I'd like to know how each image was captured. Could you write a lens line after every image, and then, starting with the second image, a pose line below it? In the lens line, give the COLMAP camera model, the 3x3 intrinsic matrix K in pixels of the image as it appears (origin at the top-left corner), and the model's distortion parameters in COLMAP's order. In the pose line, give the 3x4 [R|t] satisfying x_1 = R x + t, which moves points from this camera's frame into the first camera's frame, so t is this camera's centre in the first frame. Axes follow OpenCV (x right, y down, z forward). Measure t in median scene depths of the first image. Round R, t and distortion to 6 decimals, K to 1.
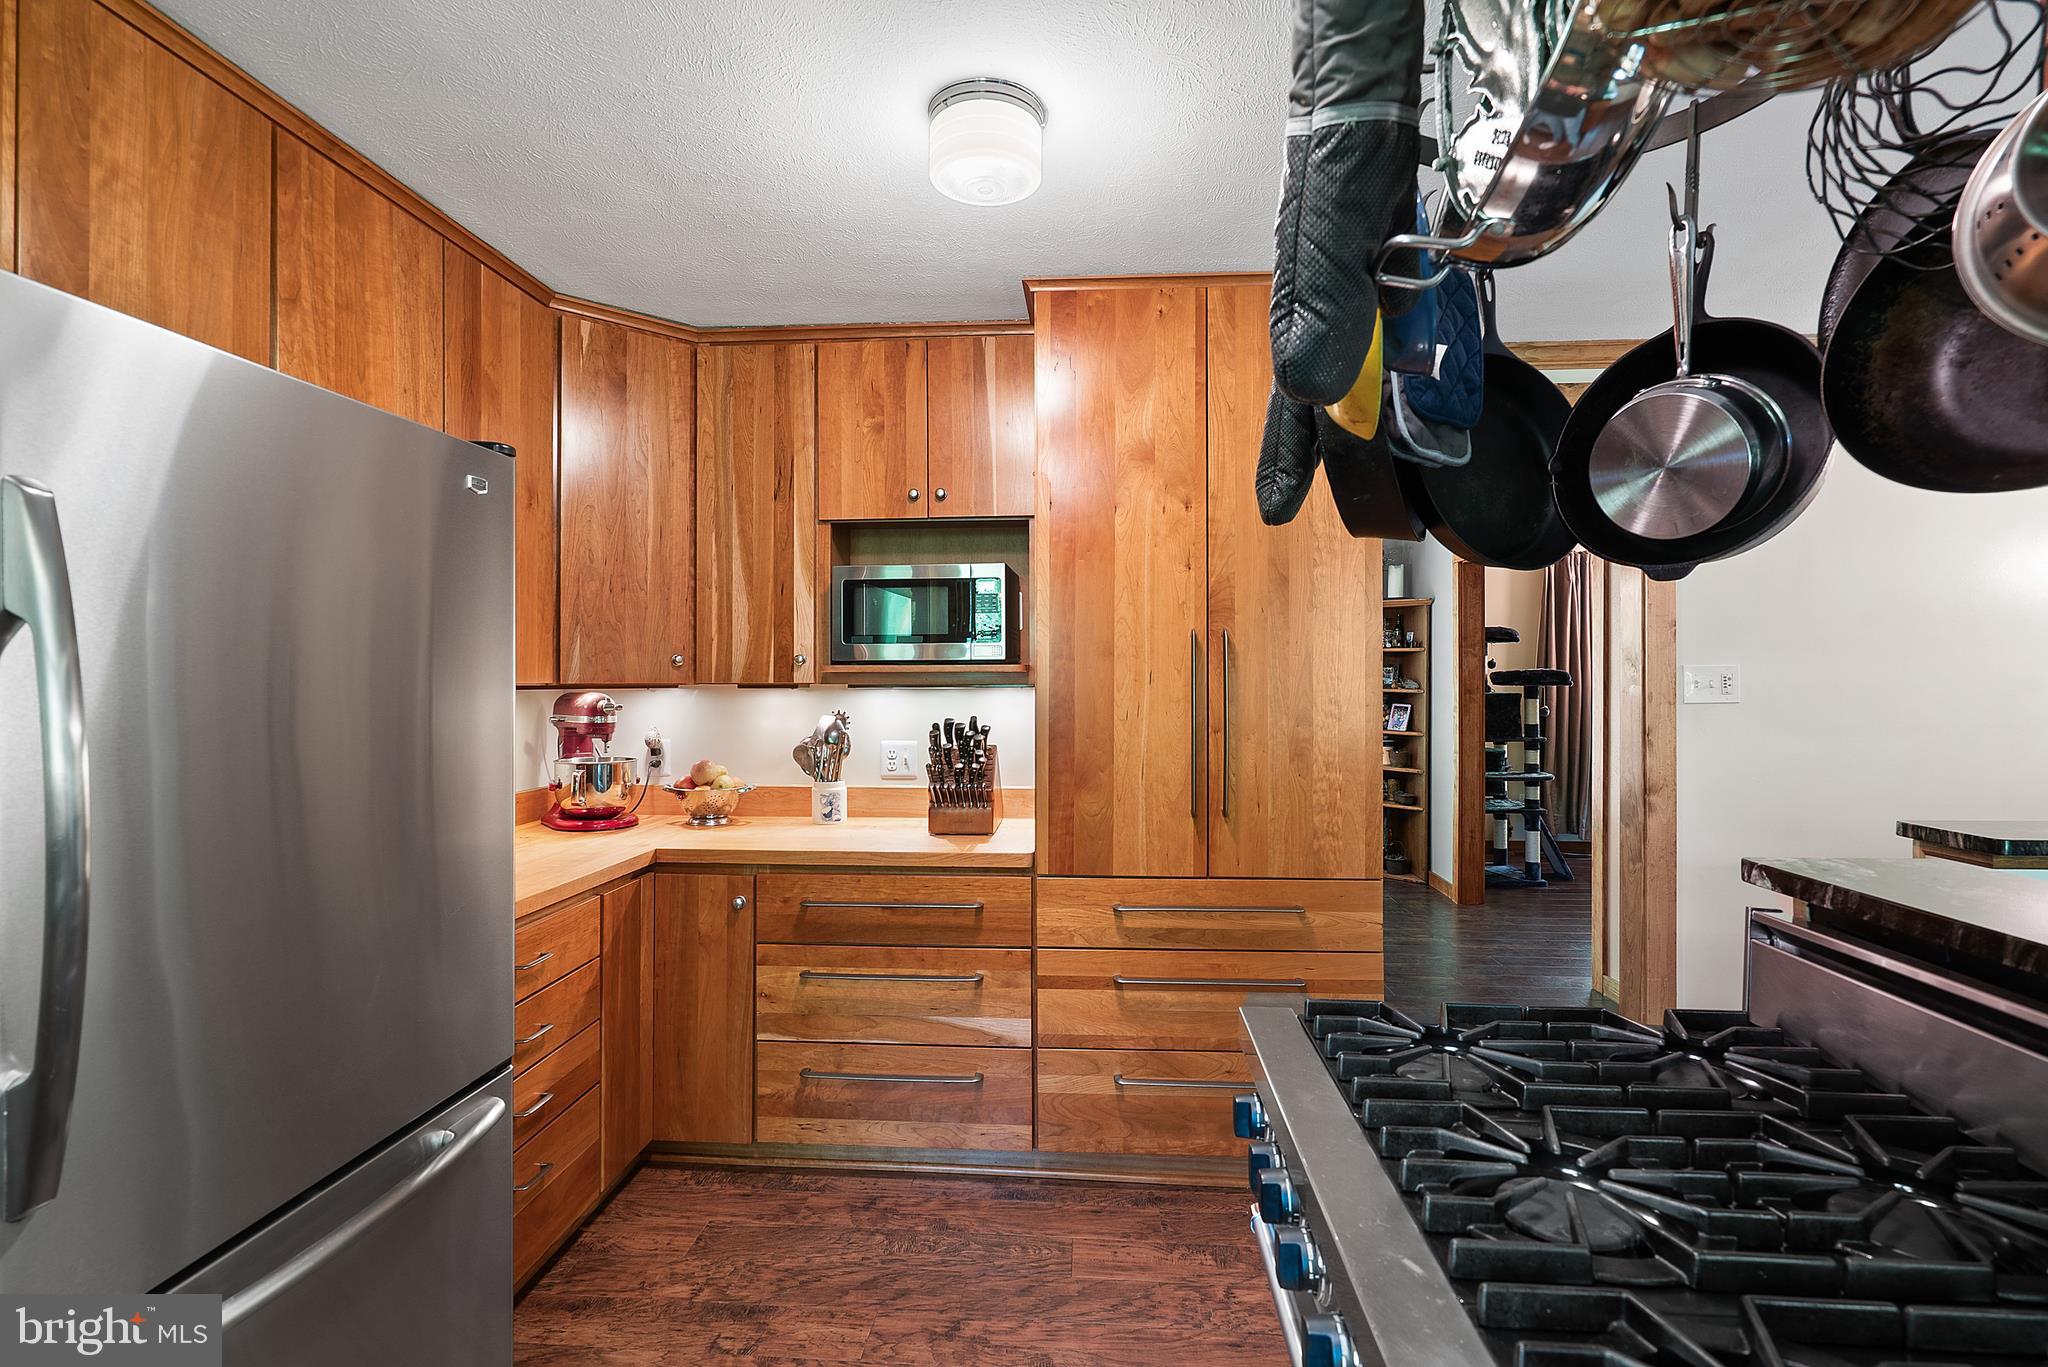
lens RADIAL K [[952.7, 0, 1024.0], [0, 952.7, 683.5], [0, 0, 1]] dist [-0.000927, -0.000032]
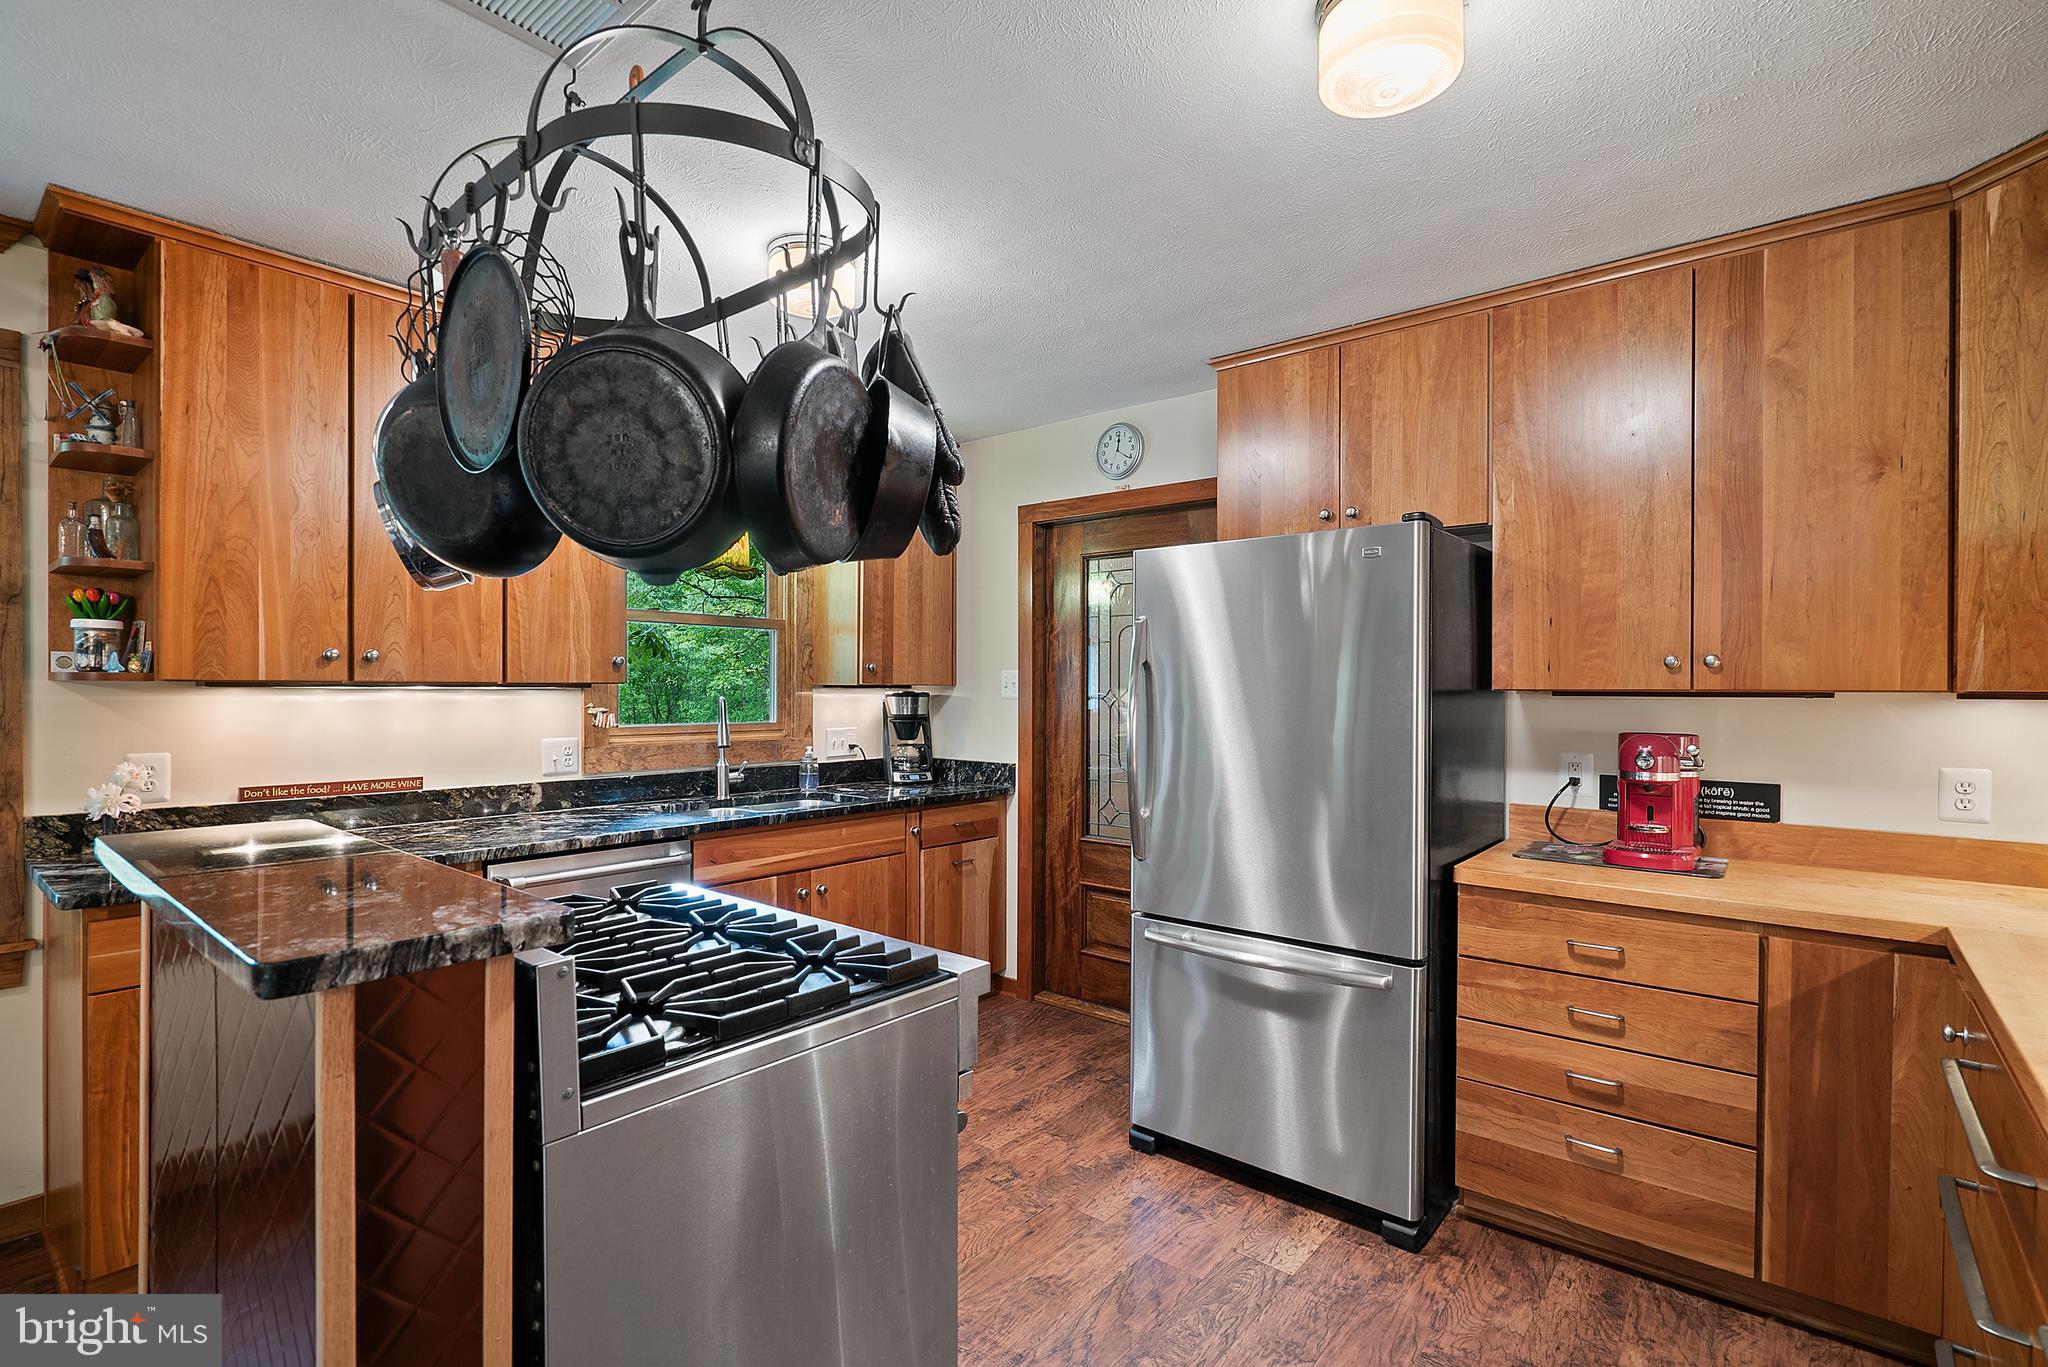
lens RADIAL K [[952.7, 0, 1024.0], [0, 952.7, 683.5], [0, 0, 1]] dist [-0.000927, -0.000032]
pose [[-0.576104, 0.001836, -0.817374, 0.666062], [-0.004189, 0.999978, 0.005198, -0.007107], [0.817366, 0.006418, -0.576084, 0.983687]]
